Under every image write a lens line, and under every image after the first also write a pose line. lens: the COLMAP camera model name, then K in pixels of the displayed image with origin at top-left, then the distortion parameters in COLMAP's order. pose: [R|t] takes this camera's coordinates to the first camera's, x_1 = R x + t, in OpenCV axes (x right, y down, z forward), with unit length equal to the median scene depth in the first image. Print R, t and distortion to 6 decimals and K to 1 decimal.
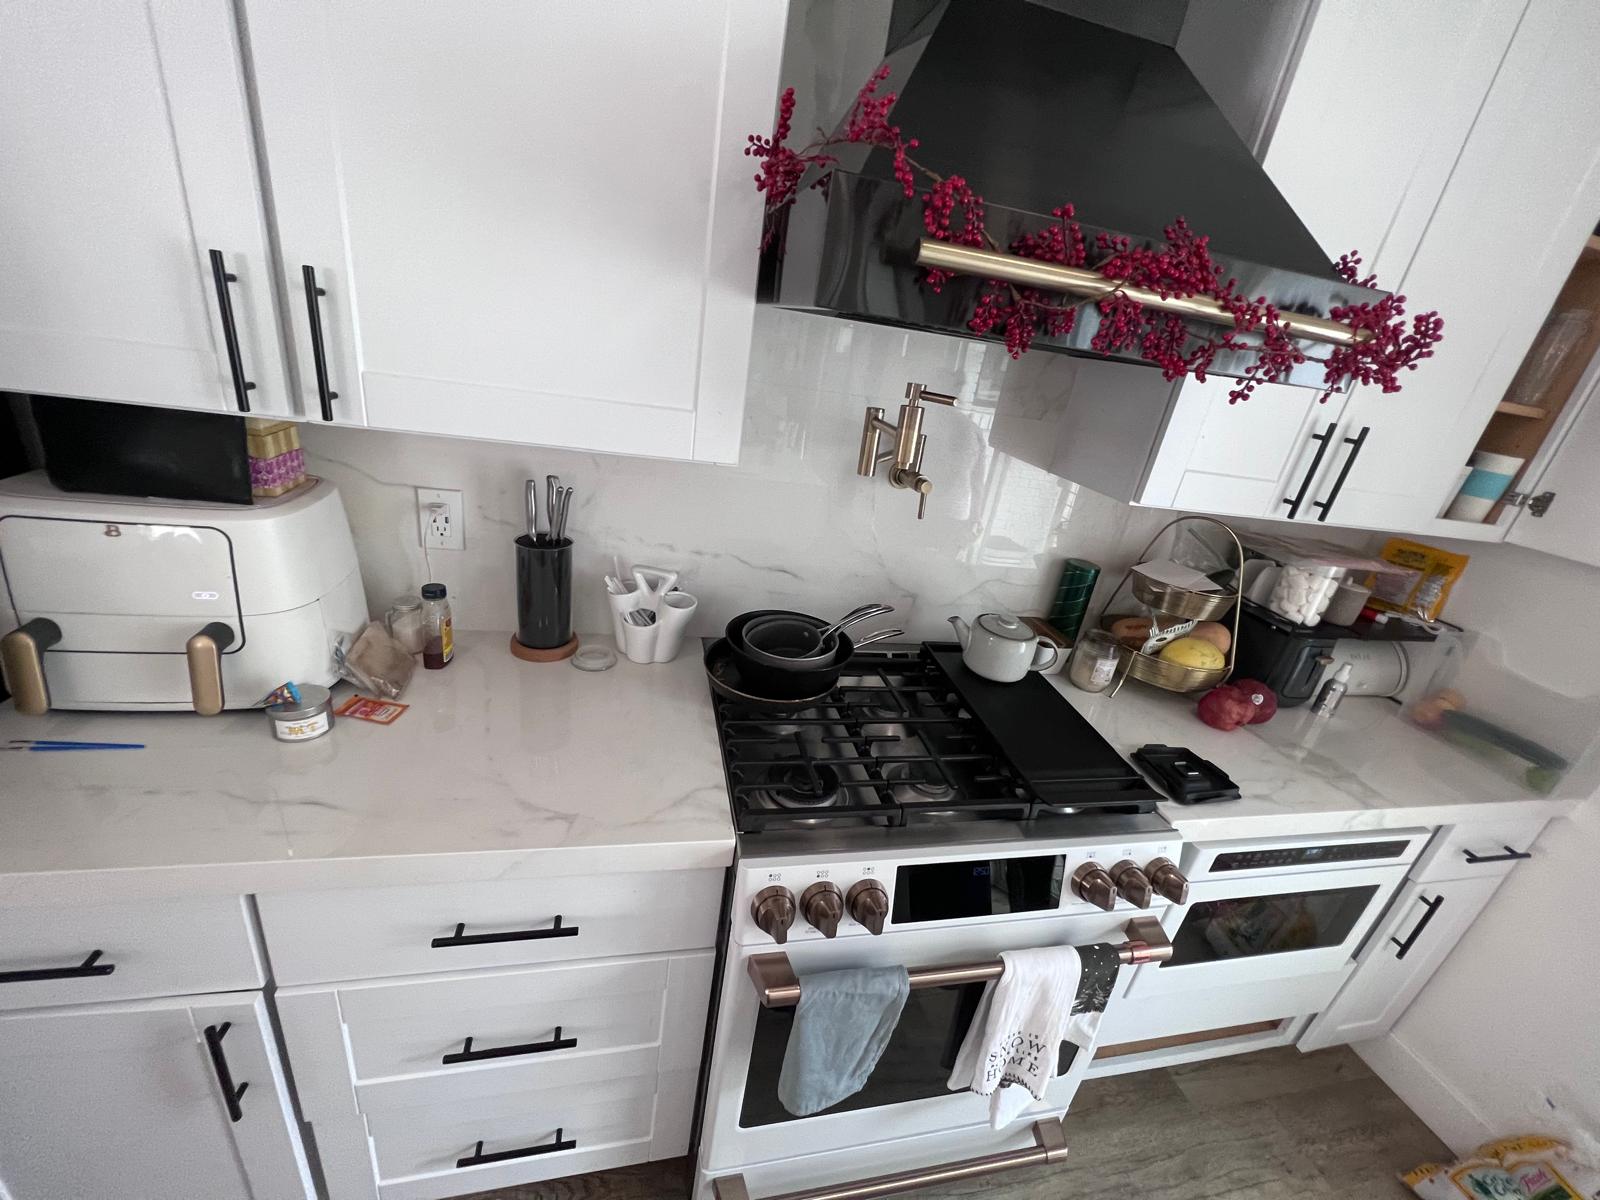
lens RADIAL K [[639.0, 0, 787.5], [0, 639.0, 602.0], [0, 0, 1]] dist [-0.002280, 0.000139]
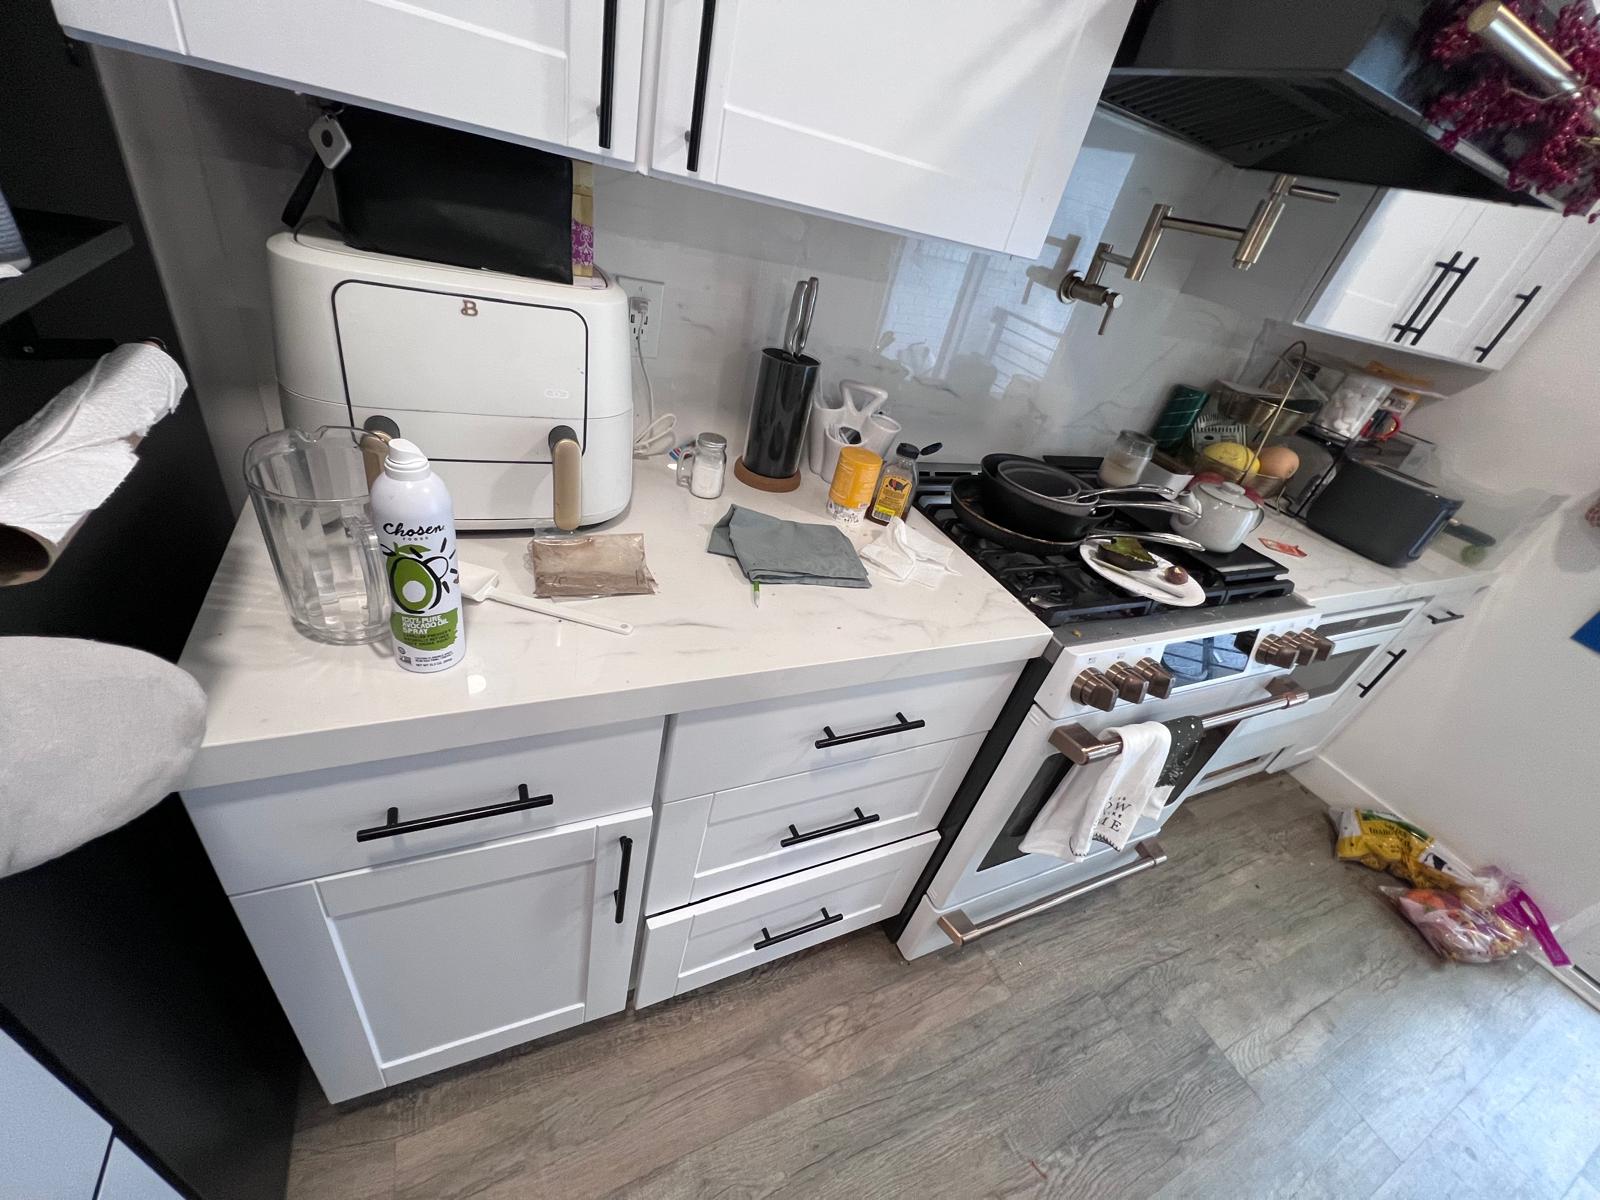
lens RADIAL K [[639.0, 0, 787.5], [0, 639.0, 602.0], [0, 0, 1]] dist [-0.002280, 0.000139]
pose [[0.975417, -0.061870, 0.211504, -0.564702], [0.010924, 0.972174, 0.234007, 0.043761], [-0.220097, -0.225944, 0.948950, 0.051373]]
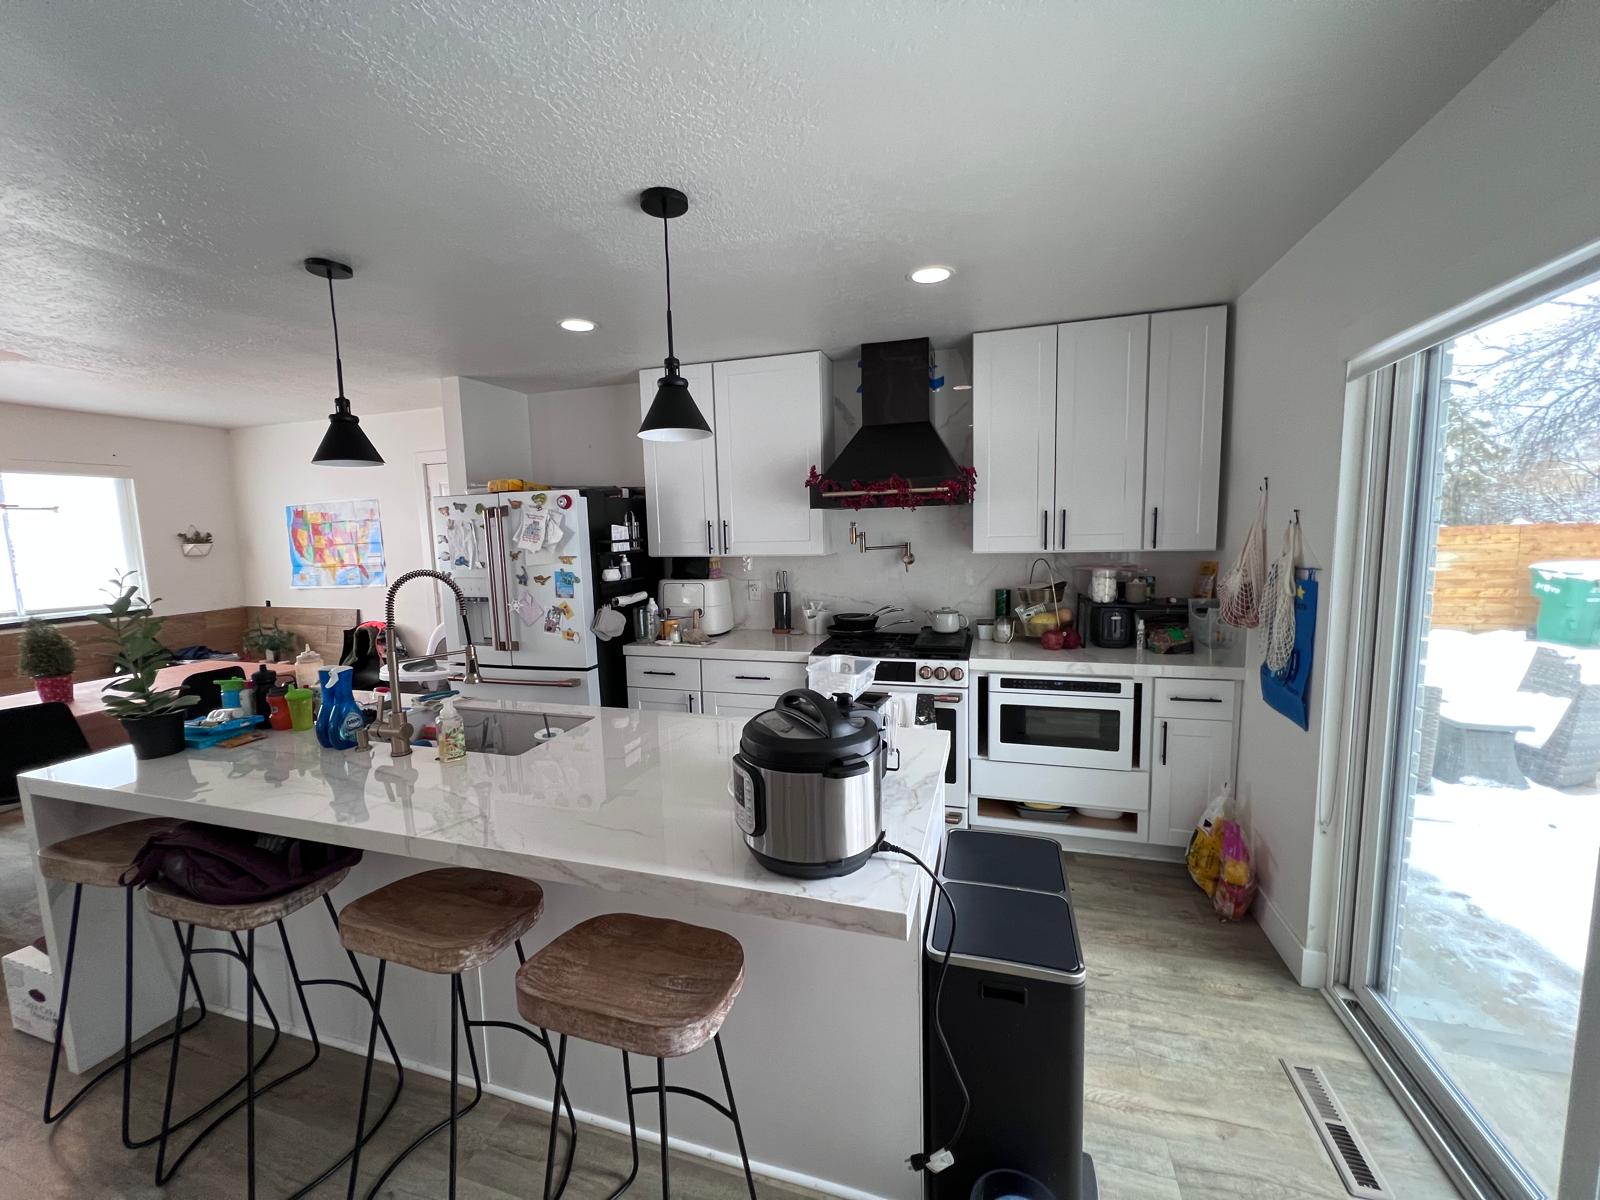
lens RADIAL K [[639.0, 0, 787.5], [0, 639.0, 602.0], [0, 0, 1]] dist [-0.002280, 0.000139]
pose [[0.851529, -0.103179, -0.514055, 1.122243], [-0.062636, 0.953405, -0.295120, 0.791024], [0.520553, 0.283501, 0.805389, -1.332327]]
